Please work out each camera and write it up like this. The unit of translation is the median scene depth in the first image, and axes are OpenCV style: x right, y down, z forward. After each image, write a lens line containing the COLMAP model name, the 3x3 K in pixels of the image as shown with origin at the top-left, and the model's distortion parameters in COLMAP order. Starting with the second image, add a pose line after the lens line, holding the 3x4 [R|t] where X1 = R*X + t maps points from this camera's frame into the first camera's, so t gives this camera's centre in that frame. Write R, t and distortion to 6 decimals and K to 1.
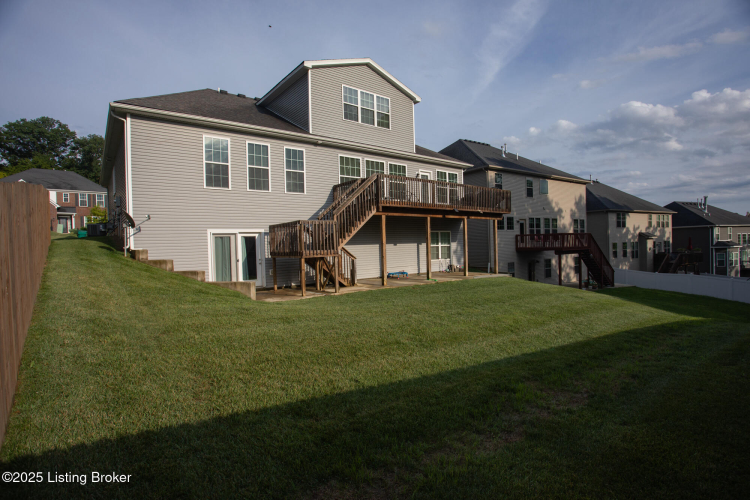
lens RADIAL K [[376.5, 0, 368.3], [0, 376.5, 247.7], [0, 0, 1]] dist [-0.025303, -0.001340]
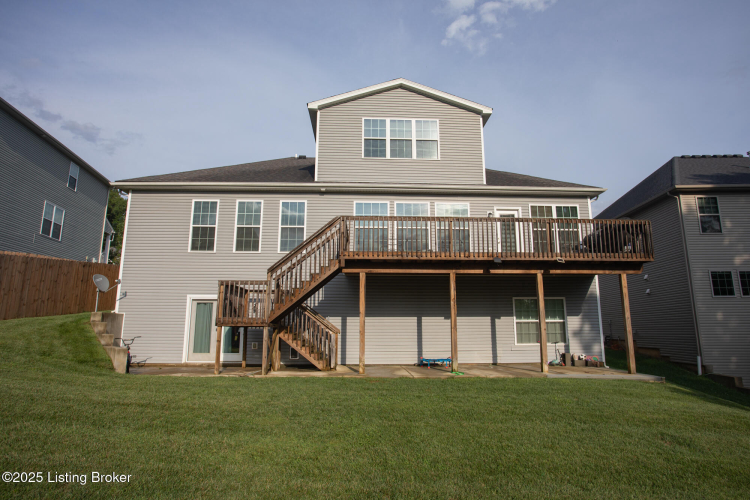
lens RADIAL K [[420.6, 0, 375.0], [0, 420.6, 250.0], [0, 0, 1]] dist [-0.055264, 0.032951]
pose [[0.809478, -0.066554, -0.583367, 0.452810], [-0.028852, 0.987846, -0.152734, -0.009667], [0.586442, 0.140466, 0.797719, 0.314933]]
